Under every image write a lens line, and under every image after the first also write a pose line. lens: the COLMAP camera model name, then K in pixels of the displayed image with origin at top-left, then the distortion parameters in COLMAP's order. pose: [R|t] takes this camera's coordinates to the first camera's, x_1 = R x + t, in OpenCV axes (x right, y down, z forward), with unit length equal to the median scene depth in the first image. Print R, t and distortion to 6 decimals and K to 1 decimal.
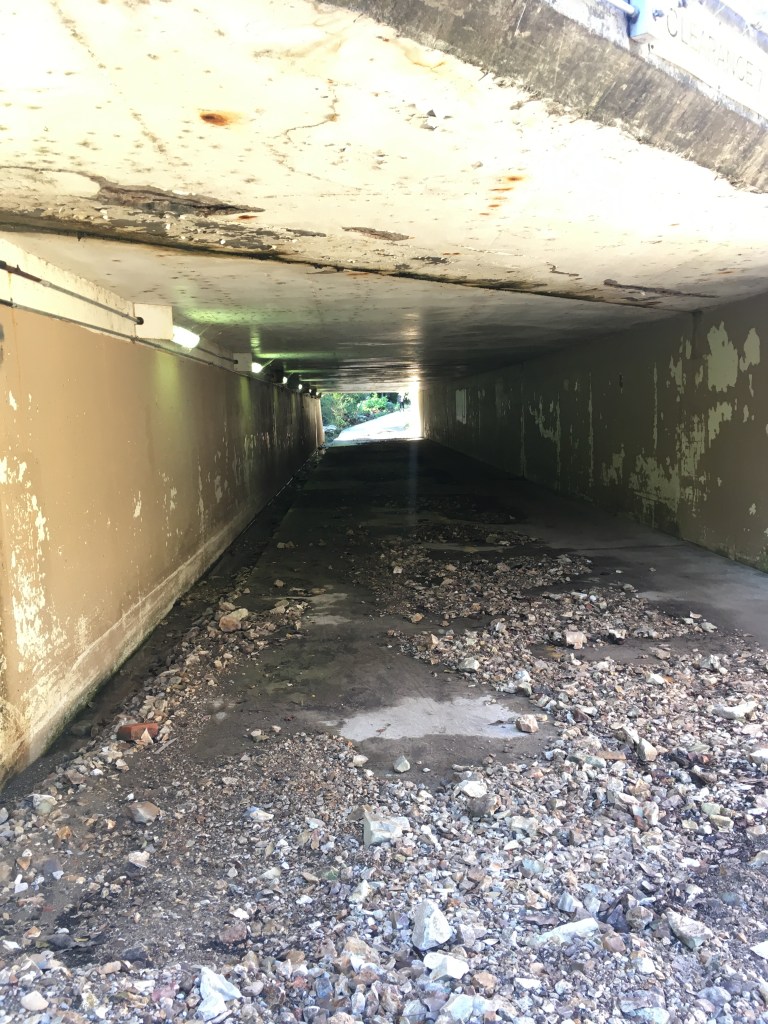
lens RADIAL K [[903.0, 0, 385.0], [0, 903.0, 511.0], [0, 0, 1]] dist [0.067254, -0.005733]
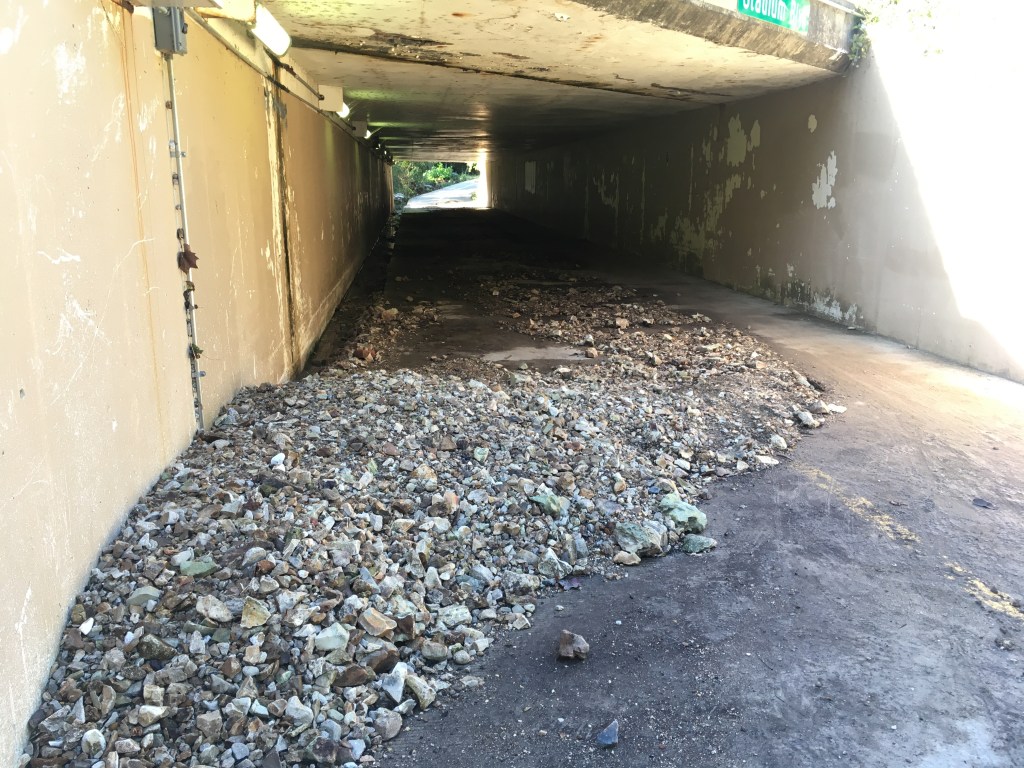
lens RADIAL K [[903.0, 0, 511.5], [0, 903.0, 382.4], [0, 0, 1]] dist [0.067254, -0.005733]
pose [[0.996765, 0.017189, 0.078516, -0.071448], [-0.025354, 0.994232, 0.104209, 0.061381], [-0.076272, -0.105863, 0.991451, -0.386794]]
